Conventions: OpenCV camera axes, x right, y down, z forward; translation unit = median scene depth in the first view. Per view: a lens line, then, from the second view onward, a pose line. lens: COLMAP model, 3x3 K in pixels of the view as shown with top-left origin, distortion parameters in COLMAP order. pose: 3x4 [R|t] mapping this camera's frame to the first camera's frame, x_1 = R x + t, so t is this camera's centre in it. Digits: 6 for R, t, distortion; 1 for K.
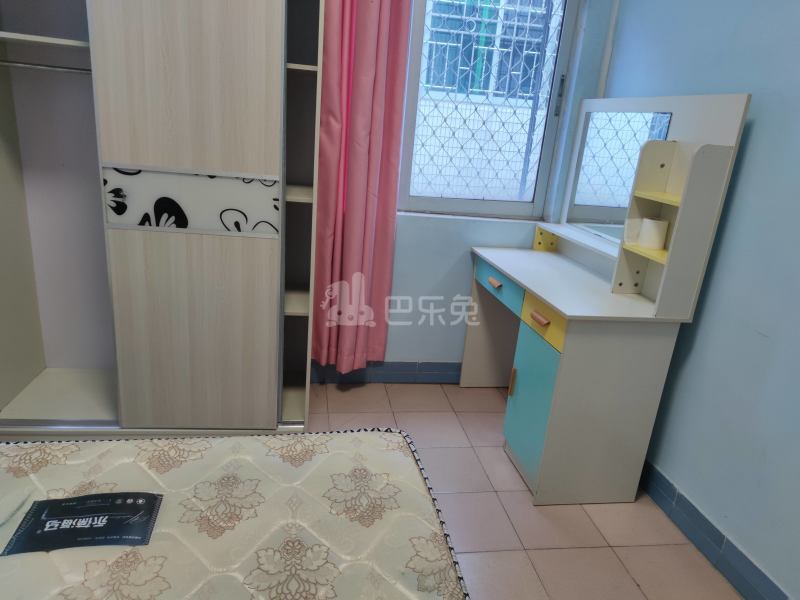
lens RADIAL K [[559.5, 0, 396.1], [0, 559.5, 311.2], [0, 0, 1]] dist [0.054317, -0.042762]
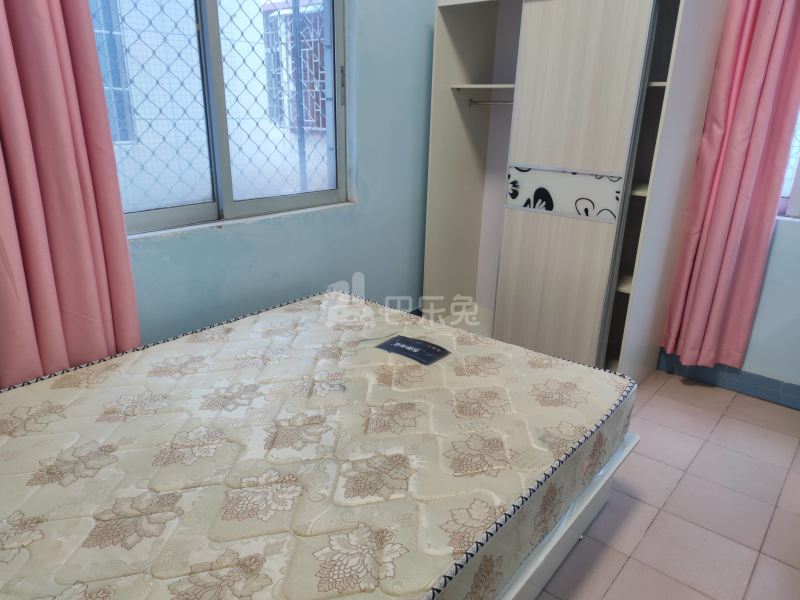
lens RADIAL K [[559.5, 0, 396.1], [0, 559.5, 311.2], [0, 0, 1]] dist [0.054317, -0.042762]
pose [[0.640012, 0.195124, -0.743177, 0.460799], [-0.218666, 0.973478, 0.067278, 0.083027], [0.736593, 0.119449, 0.665704, -0.165434]]
